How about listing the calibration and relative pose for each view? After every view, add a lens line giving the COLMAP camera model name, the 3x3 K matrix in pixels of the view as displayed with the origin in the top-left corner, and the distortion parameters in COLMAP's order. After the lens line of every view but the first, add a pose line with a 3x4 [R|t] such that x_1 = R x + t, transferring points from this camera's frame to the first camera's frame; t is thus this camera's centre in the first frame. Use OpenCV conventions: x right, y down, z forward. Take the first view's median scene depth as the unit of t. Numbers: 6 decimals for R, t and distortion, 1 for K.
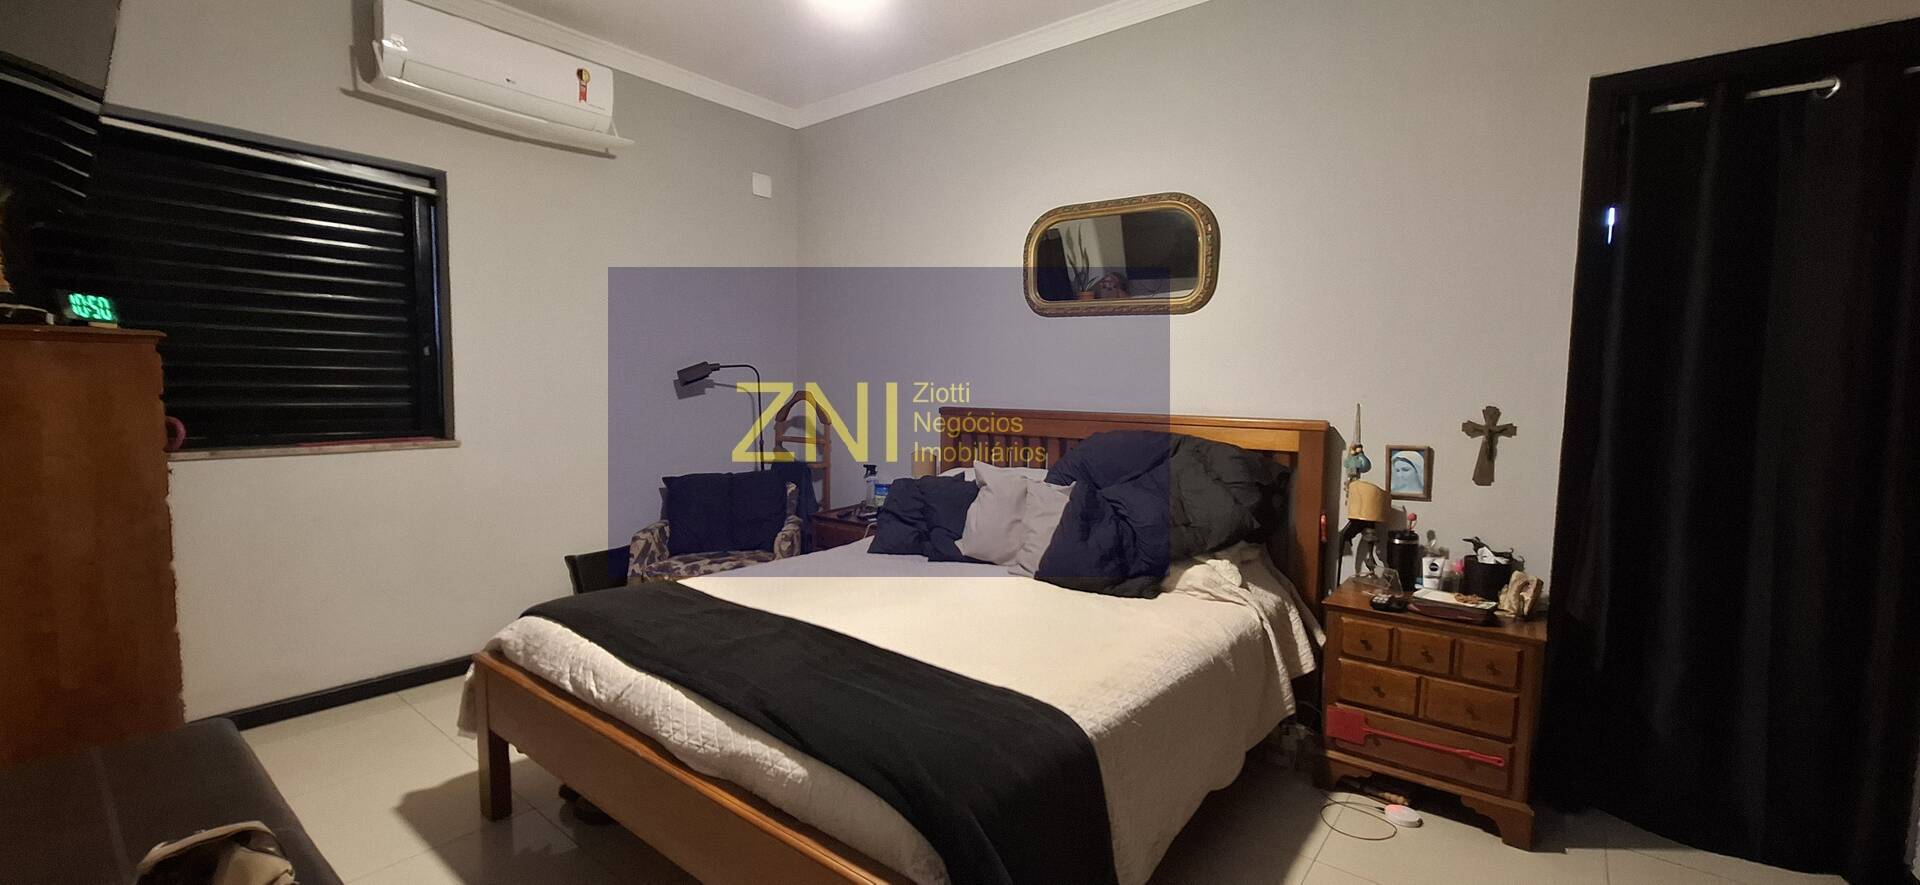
lens RADIAL K [[762.1, 0, 952.5], [0, 762.1, 448.7], [0, 0, 1]] dist [-0.012250, 0.005333]
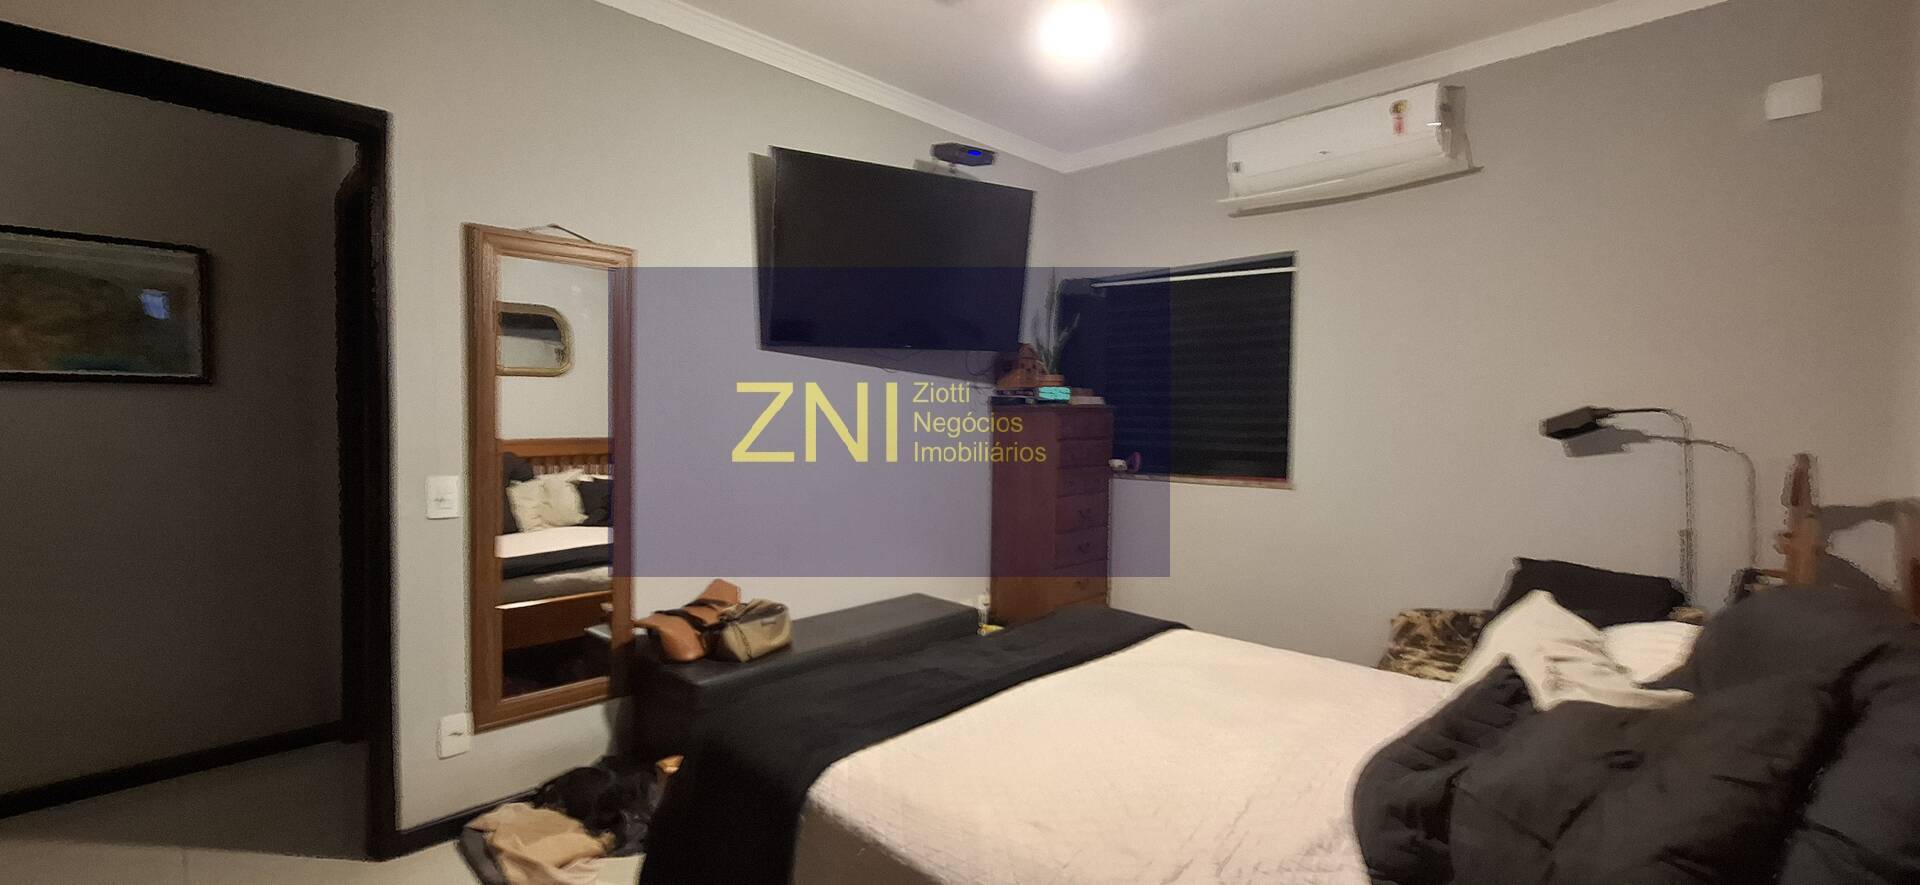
lens RADIAL K [[762.1, 0, 952.5], [0, 762.1, 448.7], [0, 0, 1]] dist [-0.012250, 0.005333]
pose [[-0.089885, 0.025238, -0.995632, 0.512101], [-0.088836, 0.995491, 0.033255, -0.053933], [0.991982, 0.091437, -0.087238, 0.573342]]
